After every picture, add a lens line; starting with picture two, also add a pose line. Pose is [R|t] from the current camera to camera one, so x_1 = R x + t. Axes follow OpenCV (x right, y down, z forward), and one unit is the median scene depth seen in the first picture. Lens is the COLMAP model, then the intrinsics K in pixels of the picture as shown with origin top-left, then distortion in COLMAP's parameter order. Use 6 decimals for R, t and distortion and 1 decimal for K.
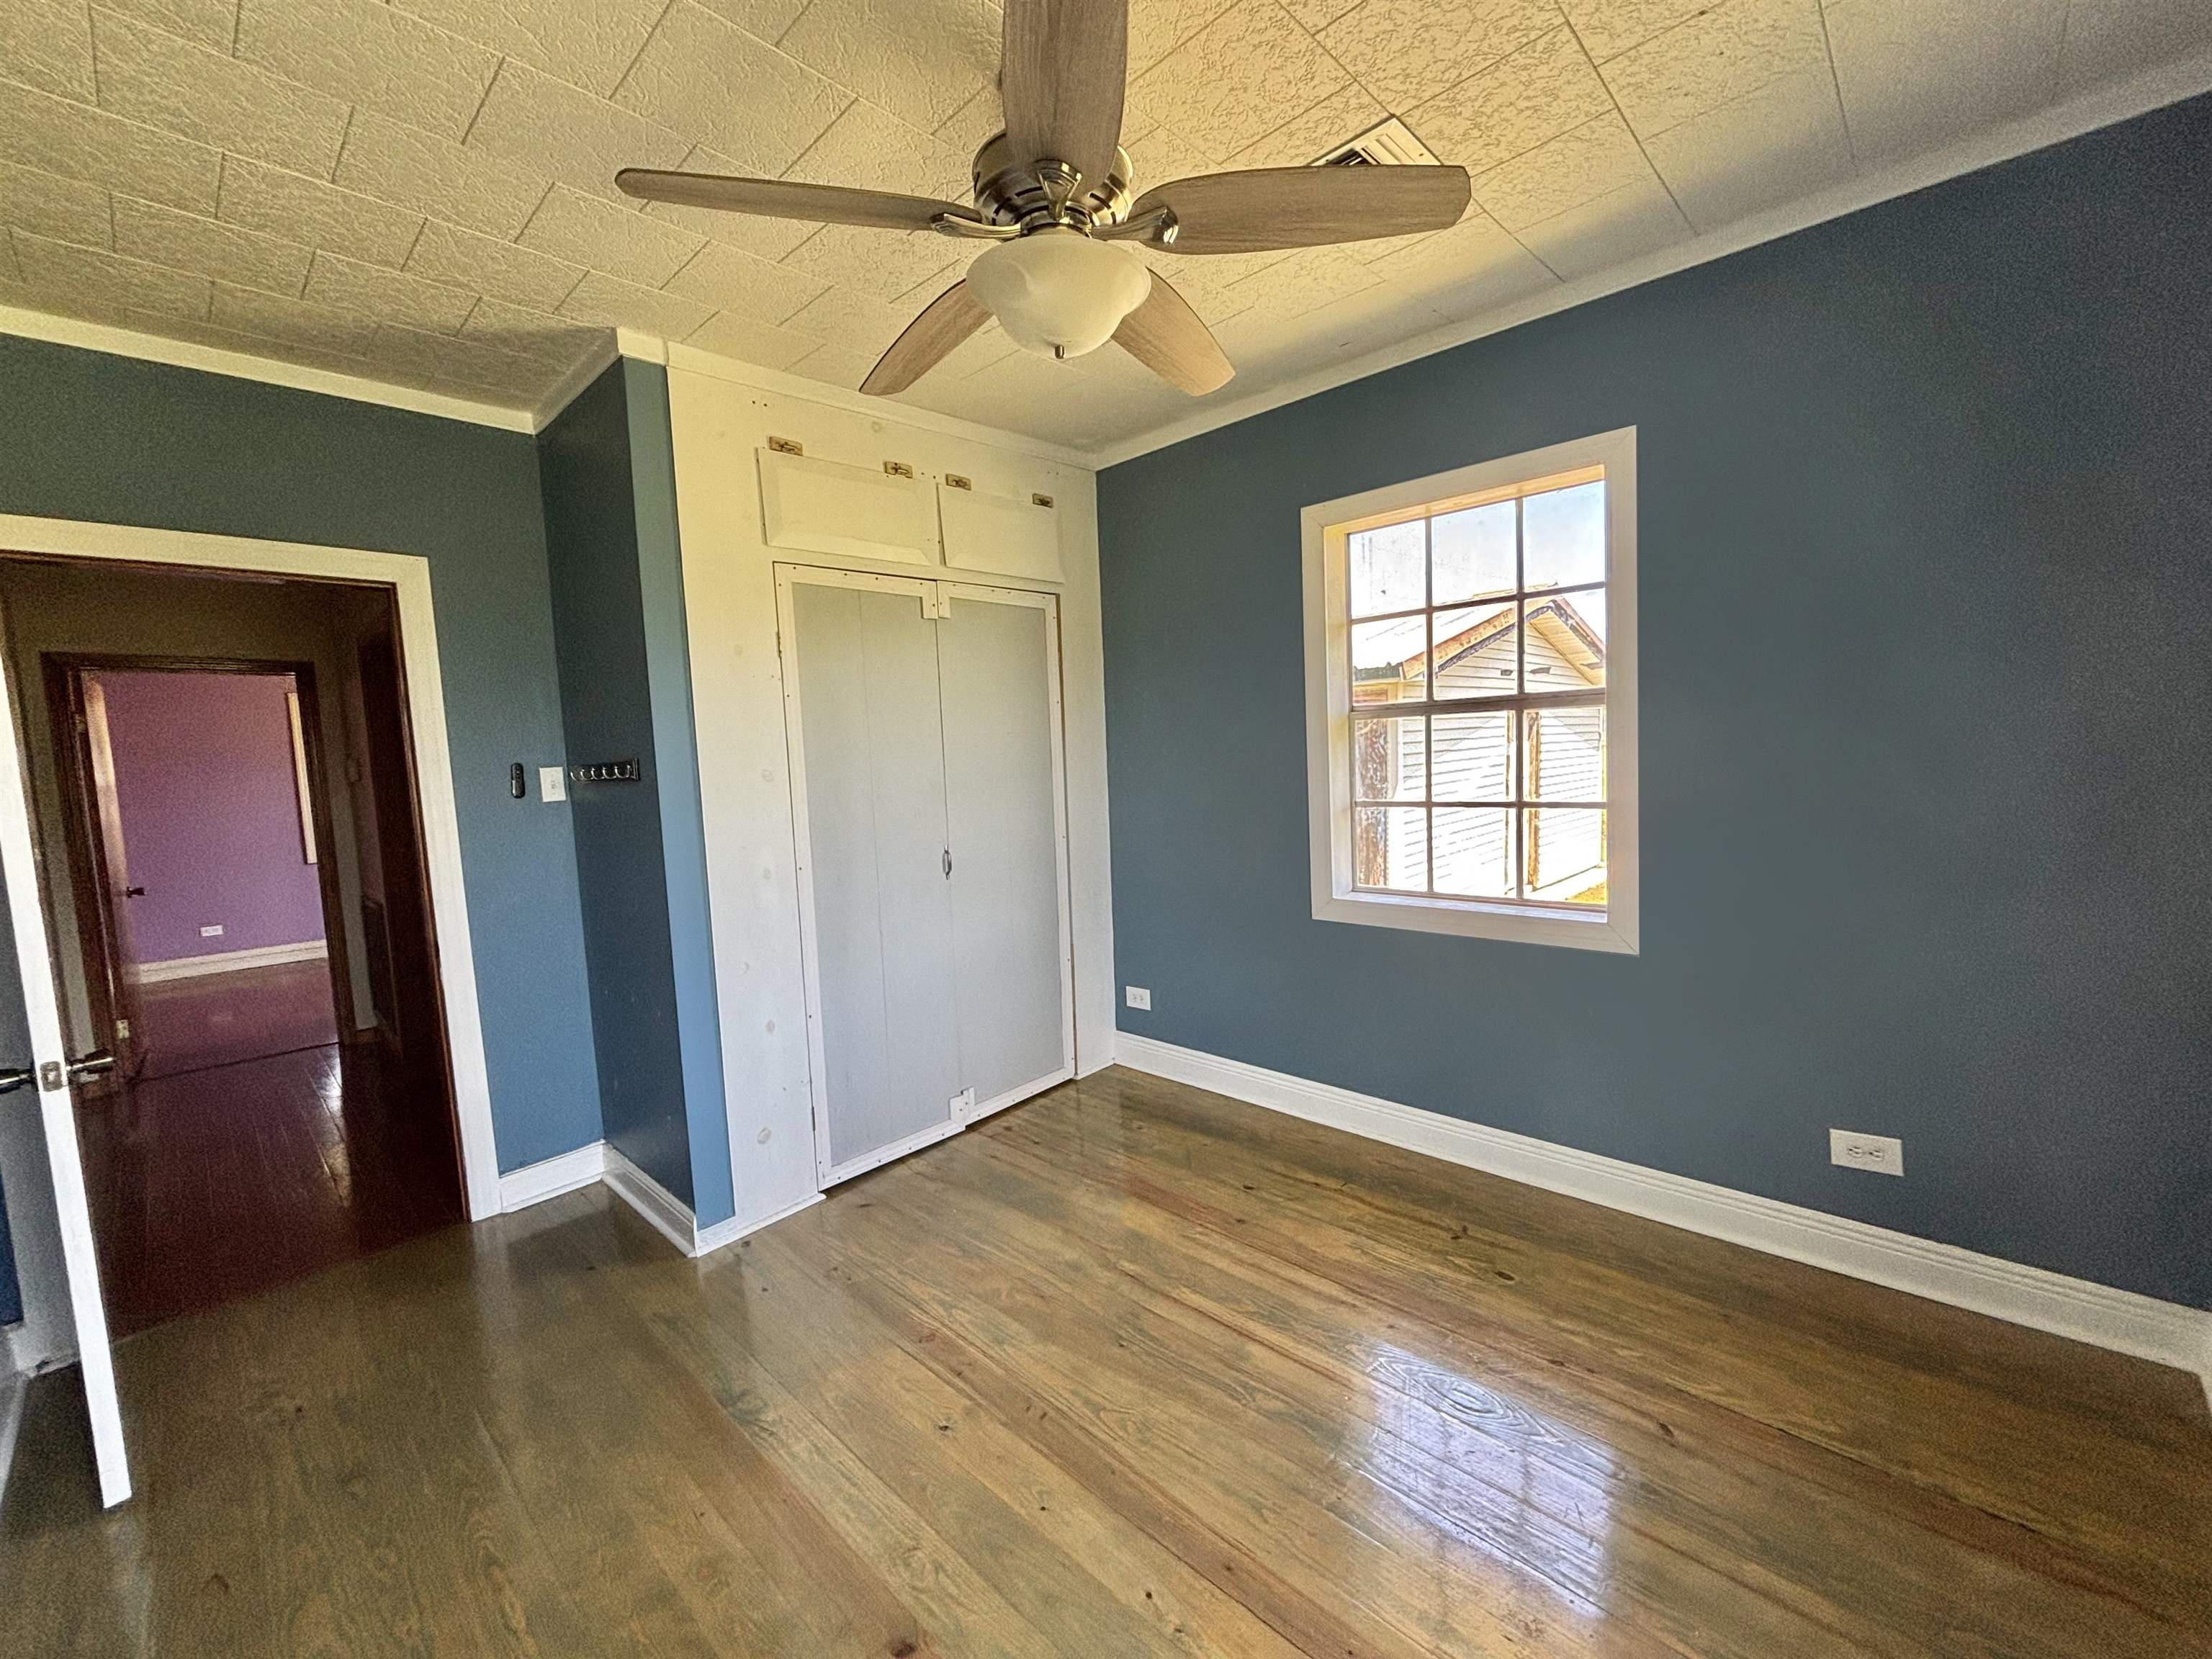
lens RADIAL K [[890.1, 0, 1101.5], [0, 890.1, 829.2], [0, 0, 1]] dist [0.001033, 0.000020]
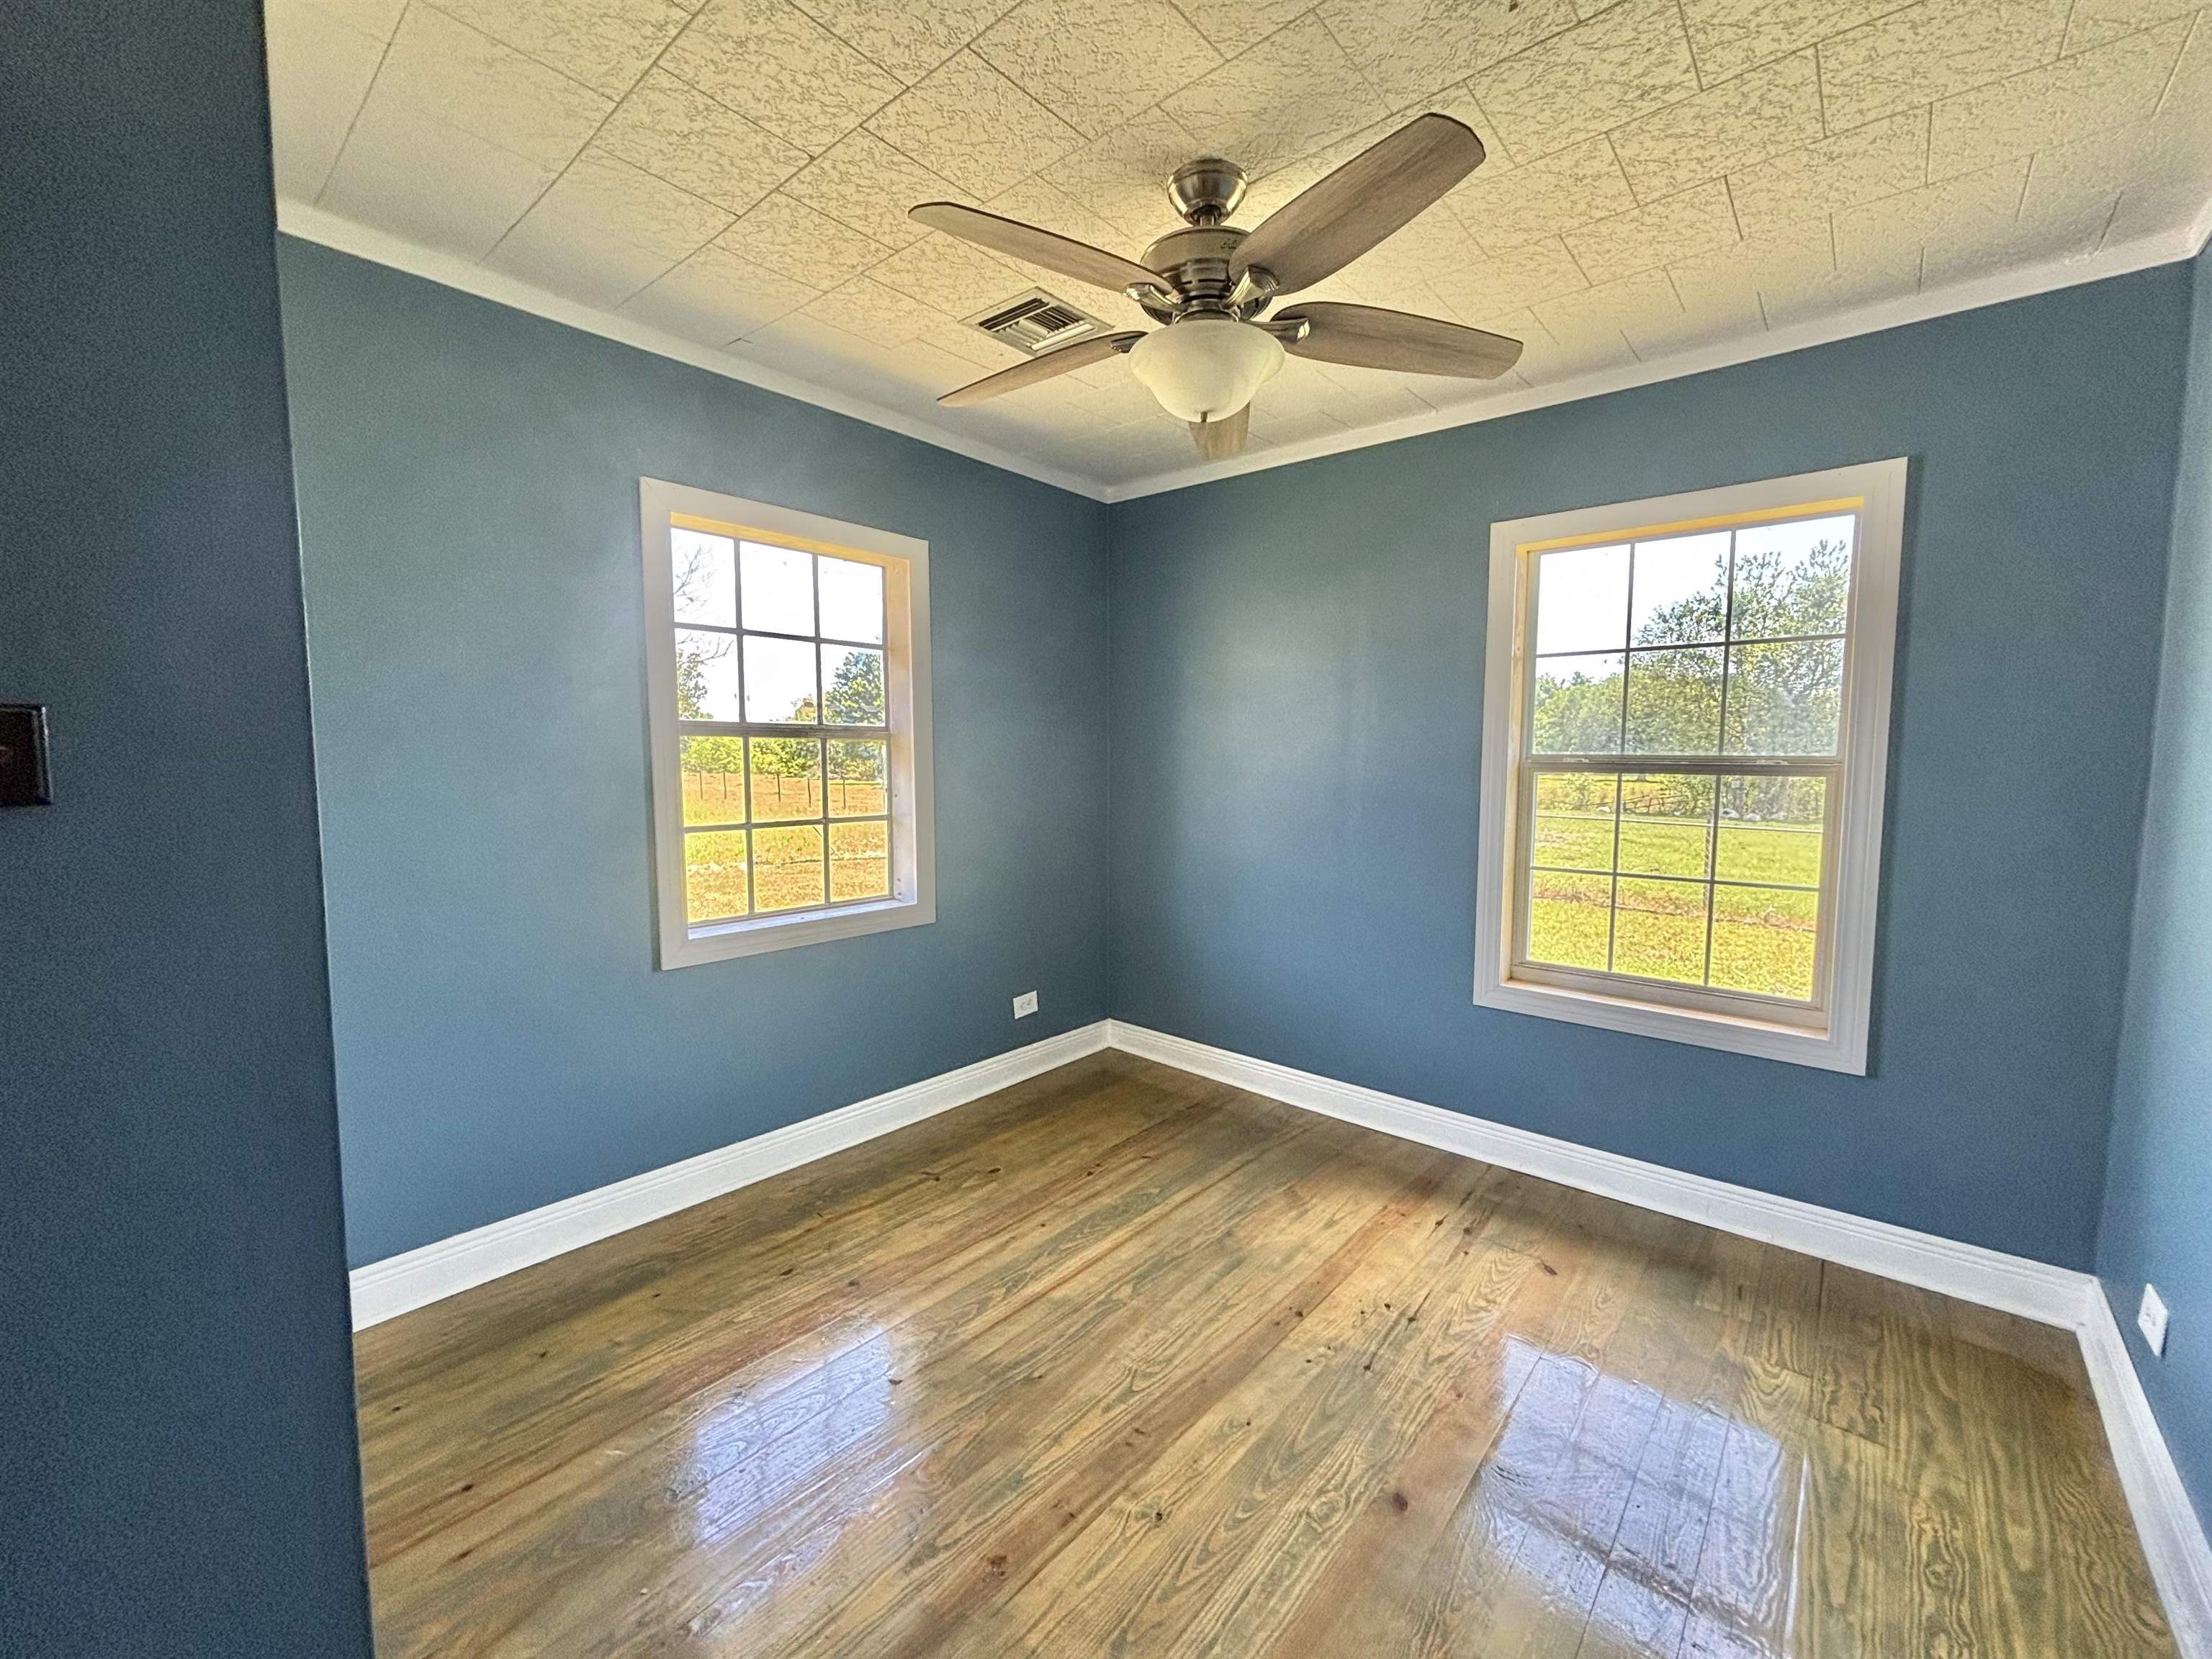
lens RADIAL K [[890.1, 0, 1101.5], [0, 890.1, 829.2], [0, 0, 1]] dist [0.001033, 0.000020]
pose [[-0.030083, -0.042742, 0.998633, -0.875856], [0.092725, 0.994658, 0.045365, -0.046570], [-0.995237, 0.093963, -0.025959, 0.861024]]
